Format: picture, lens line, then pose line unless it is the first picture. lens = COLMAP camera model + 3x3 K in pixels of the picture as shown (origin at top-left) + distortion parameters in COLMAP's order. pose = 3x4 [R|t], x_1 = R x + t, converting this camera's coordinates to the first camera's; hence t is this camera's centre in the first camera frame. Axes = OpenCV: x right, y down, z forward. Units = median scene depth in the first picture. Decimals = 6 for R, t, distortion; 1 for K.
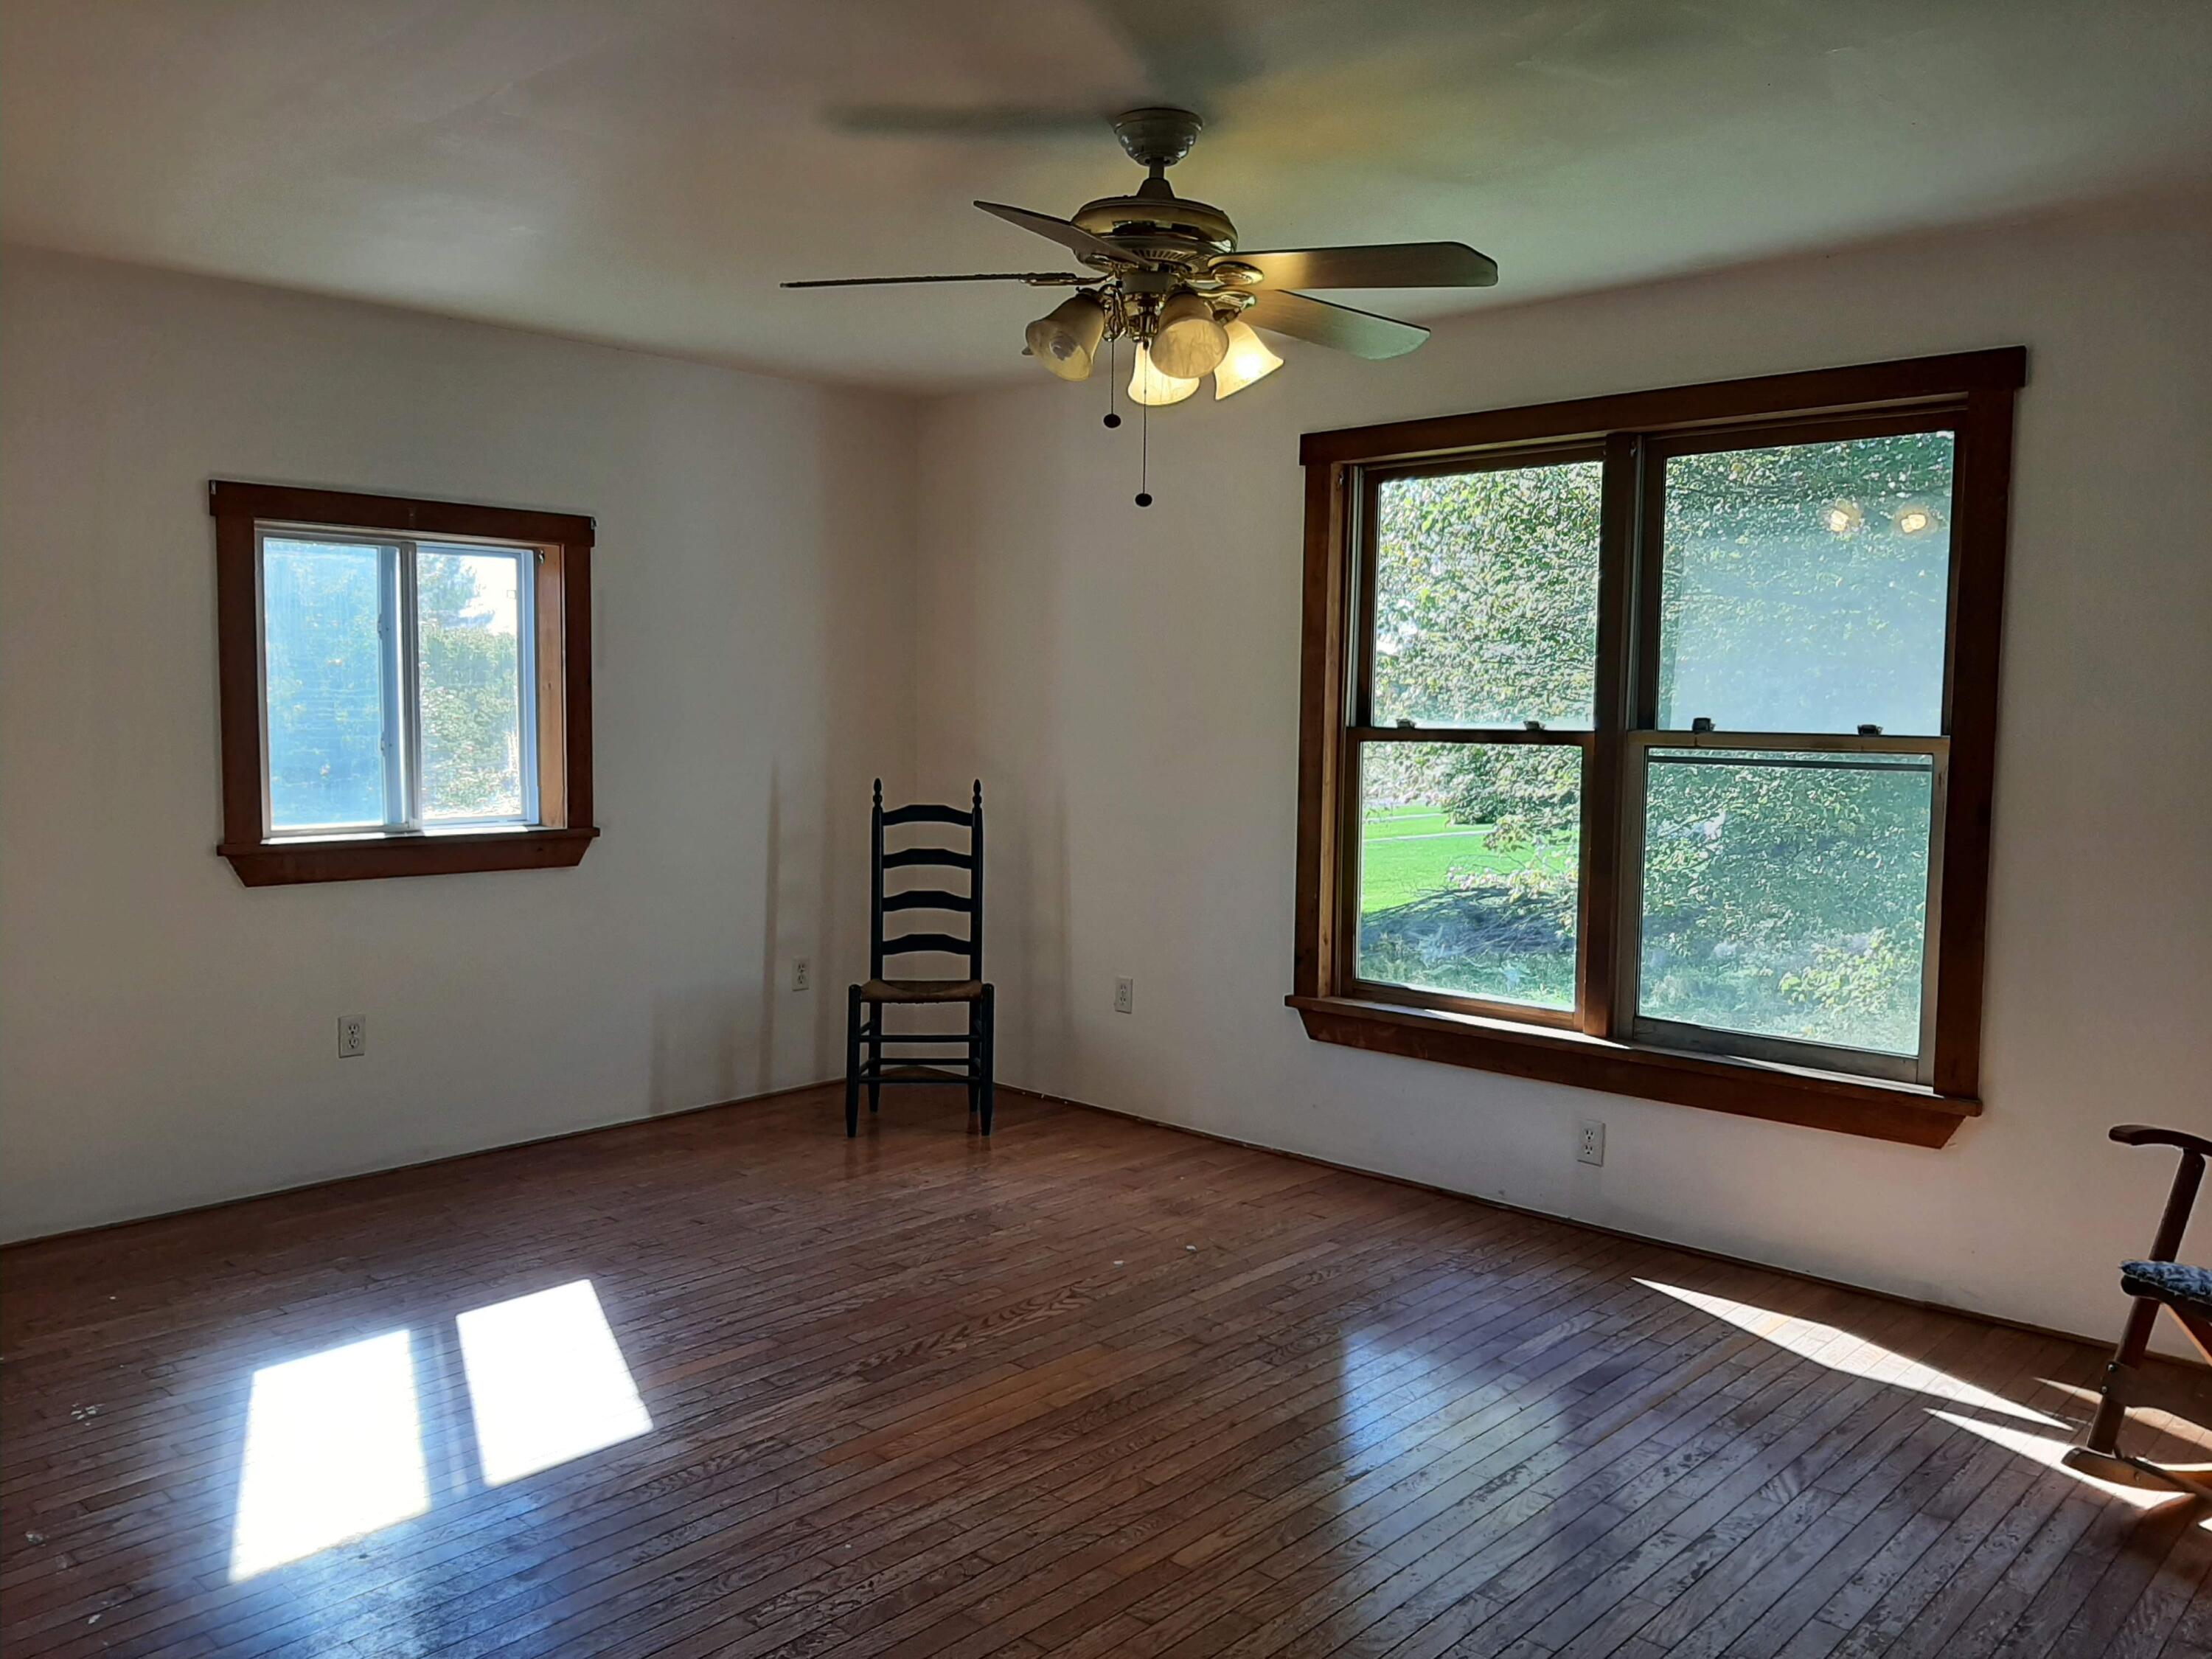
lens RADIAL K [[1723.6, 0, 1079.7], [0, 1723.6, 835.7], [0, 0, 1]] dist [0.077335, -0.149018]
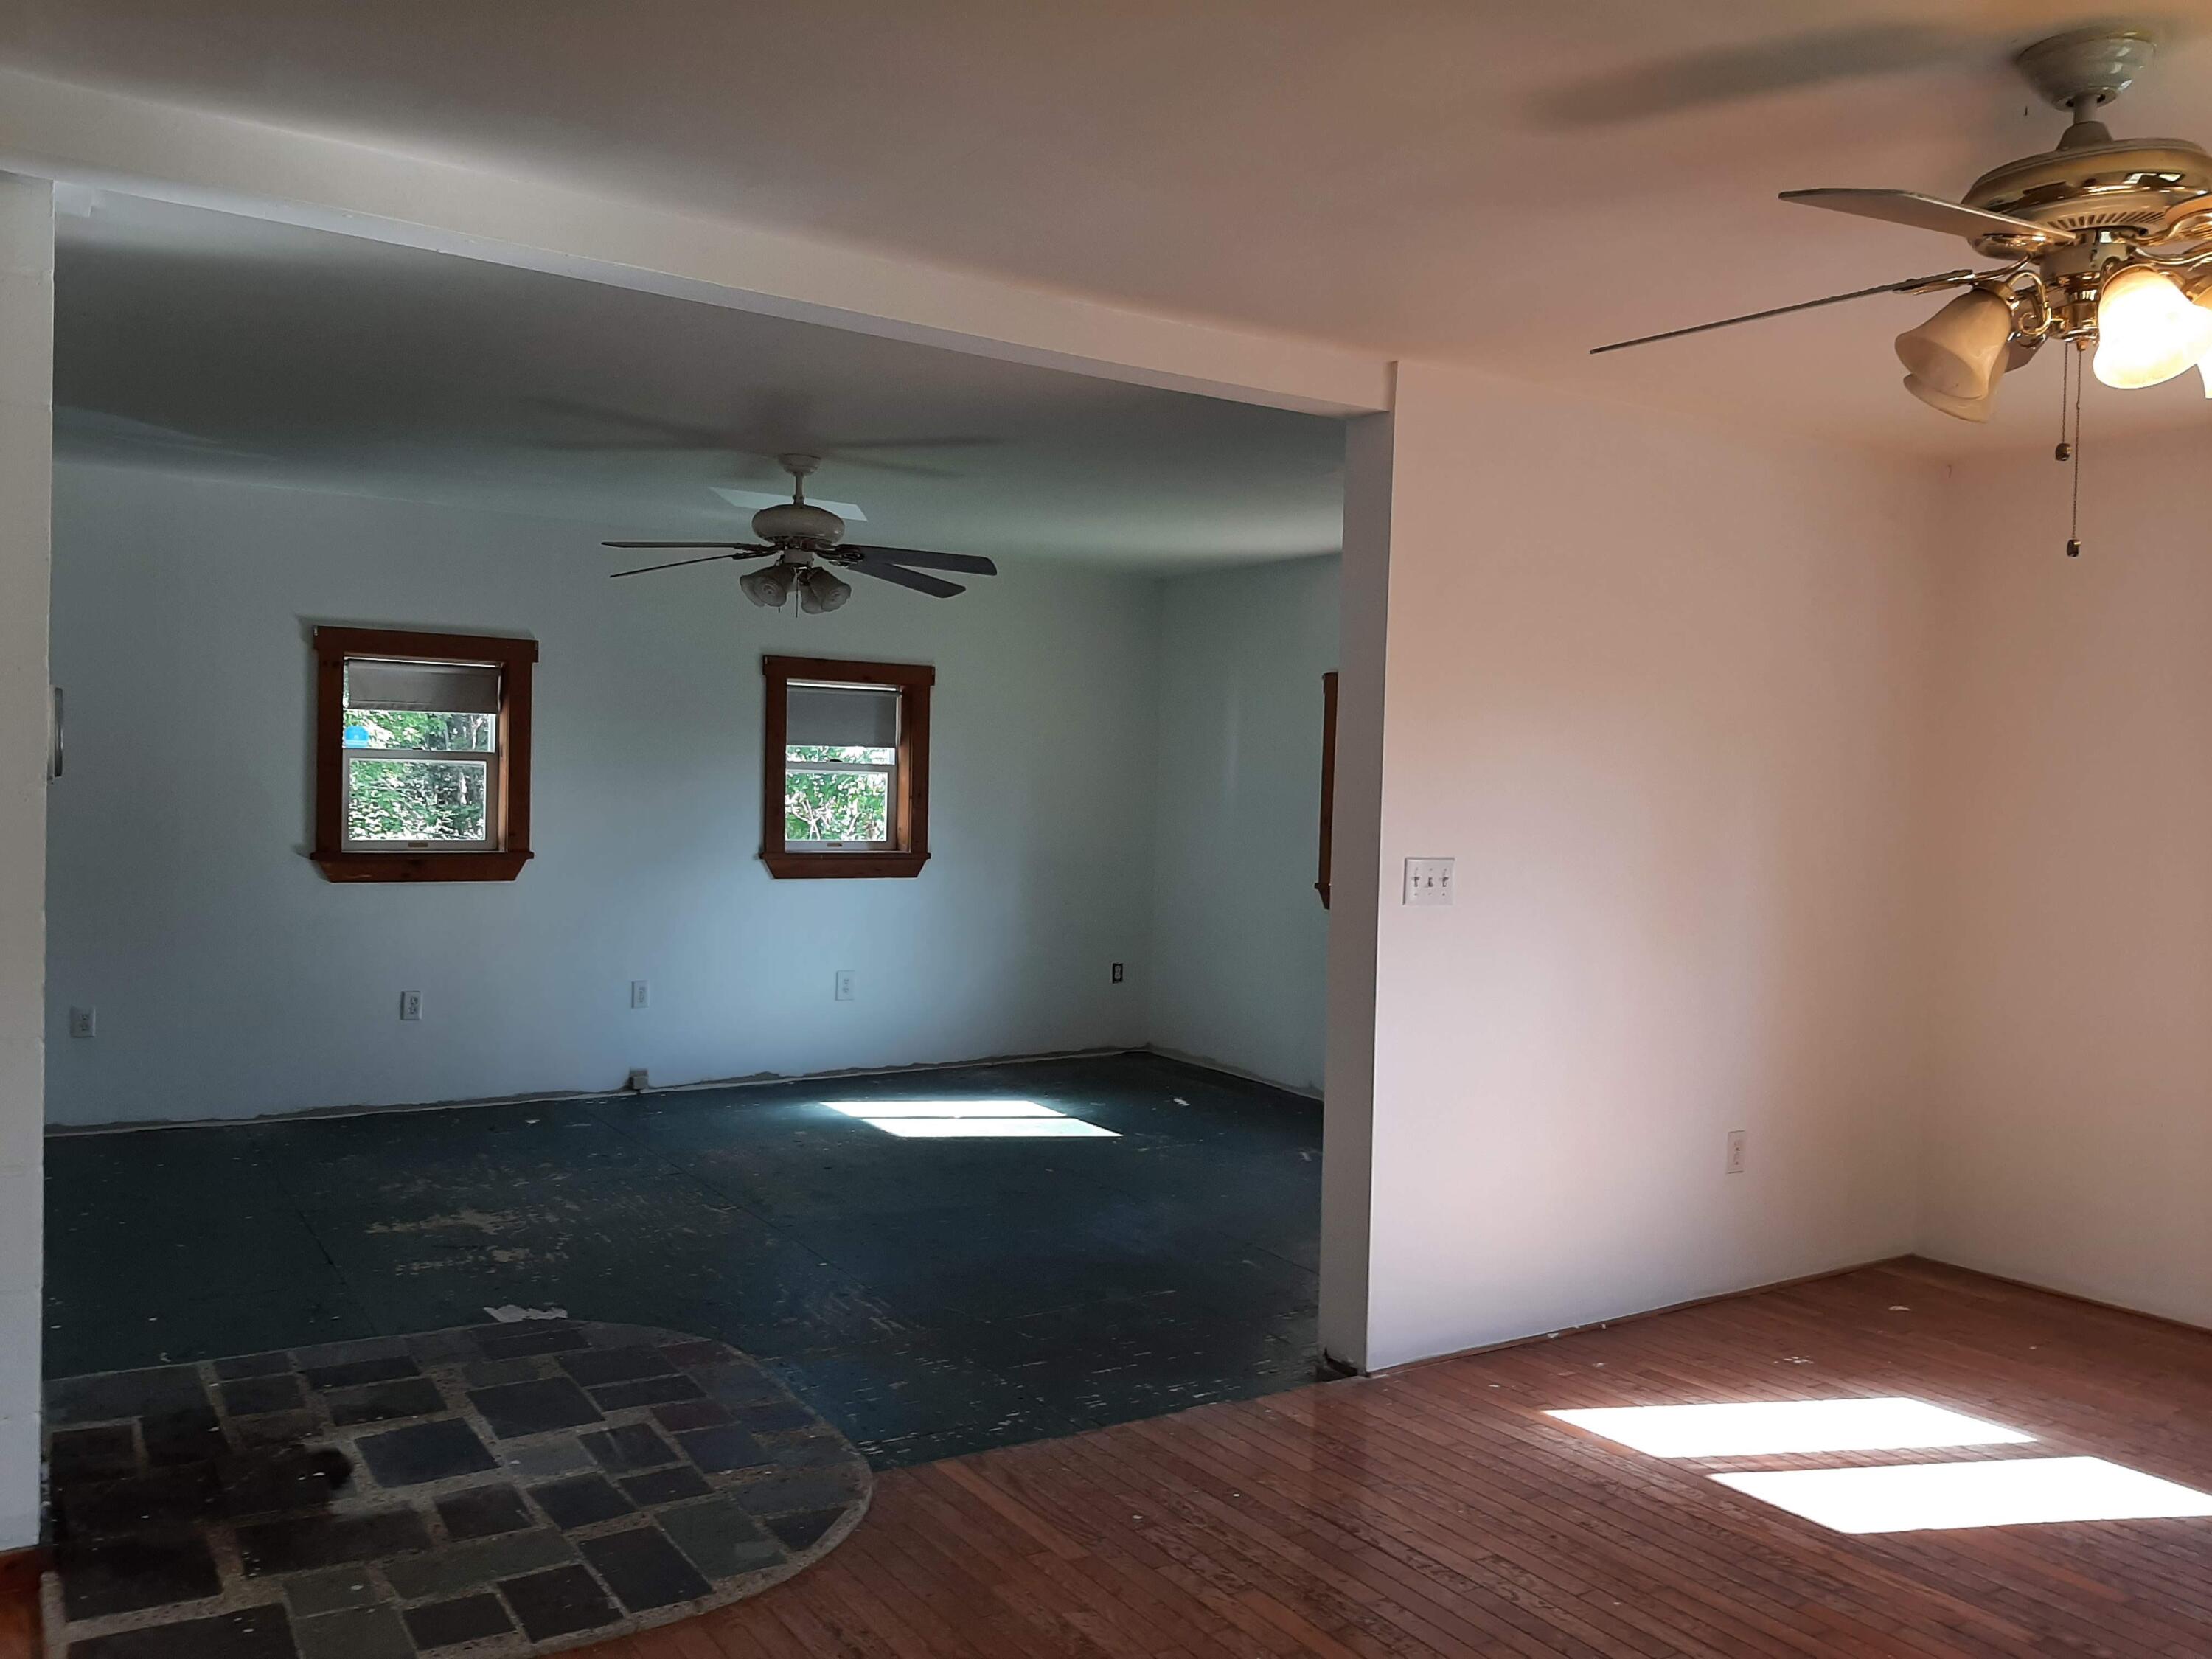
lens RADIAL K [[1721.7, 0, 1070.3], [0, 1721.7, 837.6], [0, 0, 1]] dist [0.062257, -0.097678]
pose [[-0.257545, 0.013235, -0.966176, 0.600652], [-0.103816, 0.993739, 0.041286, -0.040266], [0.960673, 0.110937, -0.254559, 0.555155]]
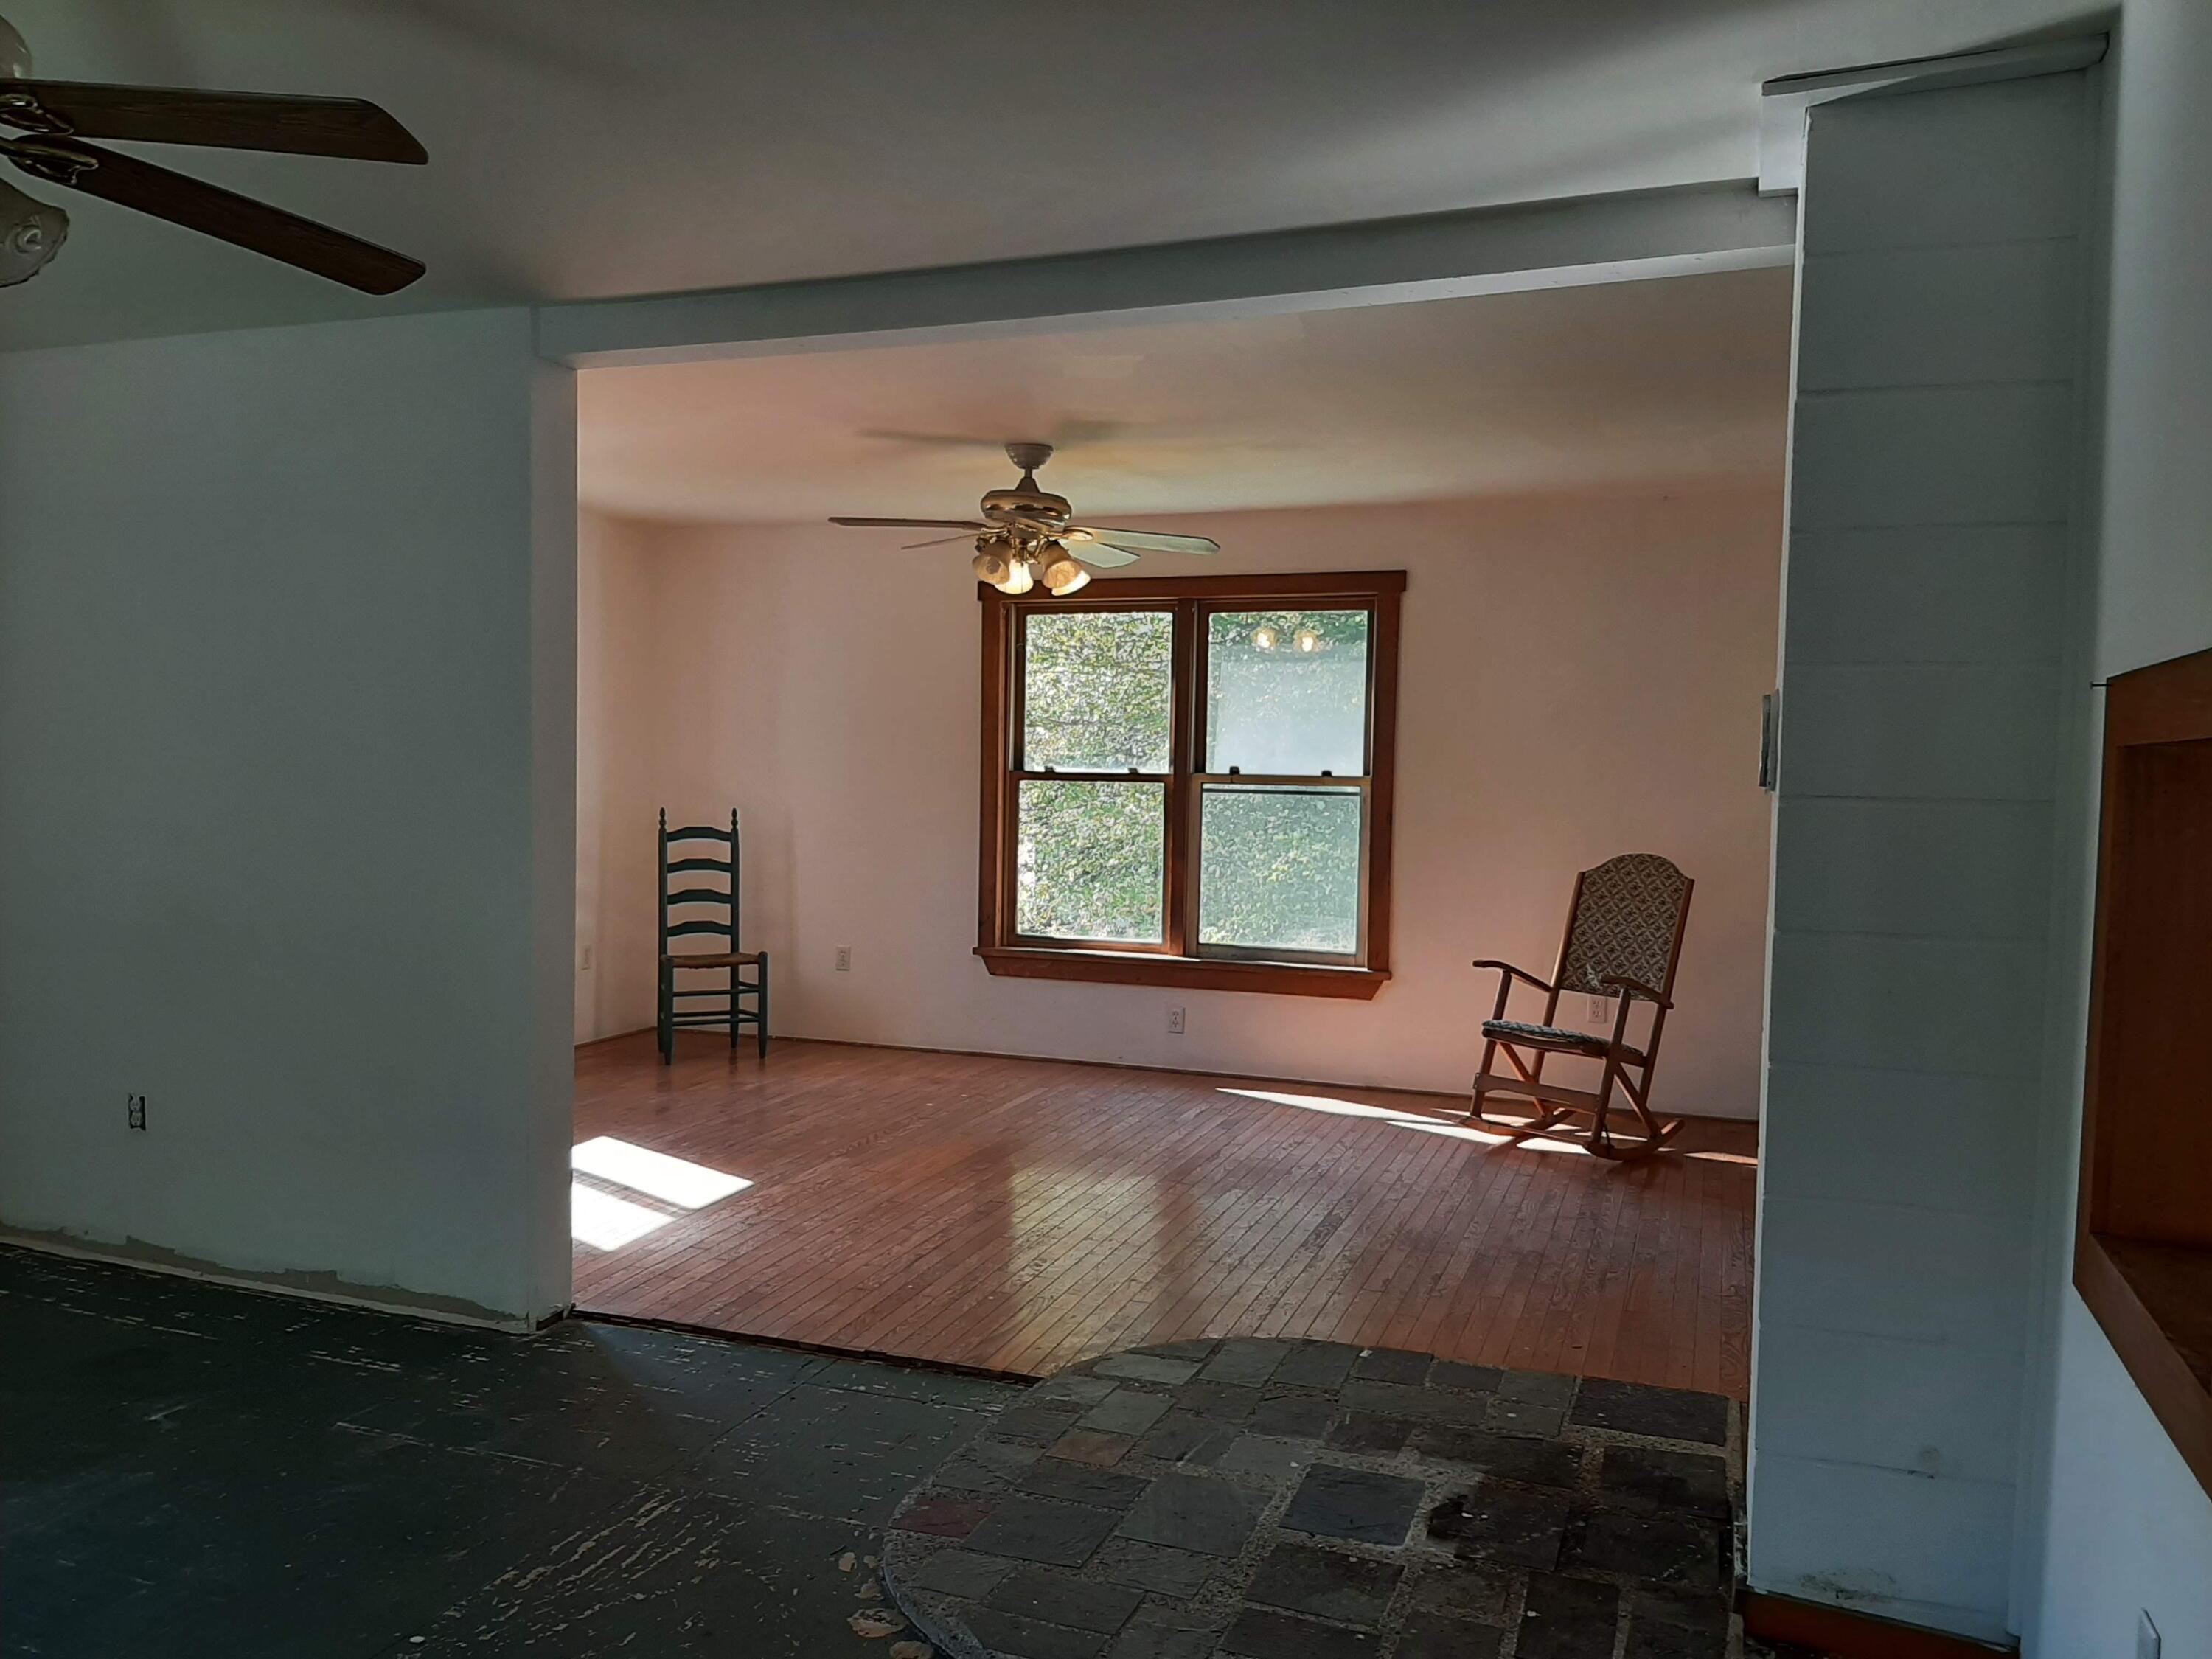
lens RADIAL K [[1723.6, 0, 1079.7], [0, 1723.6, 835.7], [0, 0, 1]] dist [0.077335, -0.149018]
pose [[0.921143, -0.013596, 0.388988, -0.432672], [0.023439, 0.999514, -0.020569, 0.031296], [-0.388519, 0.028064, 0.921013, -0.493292]]
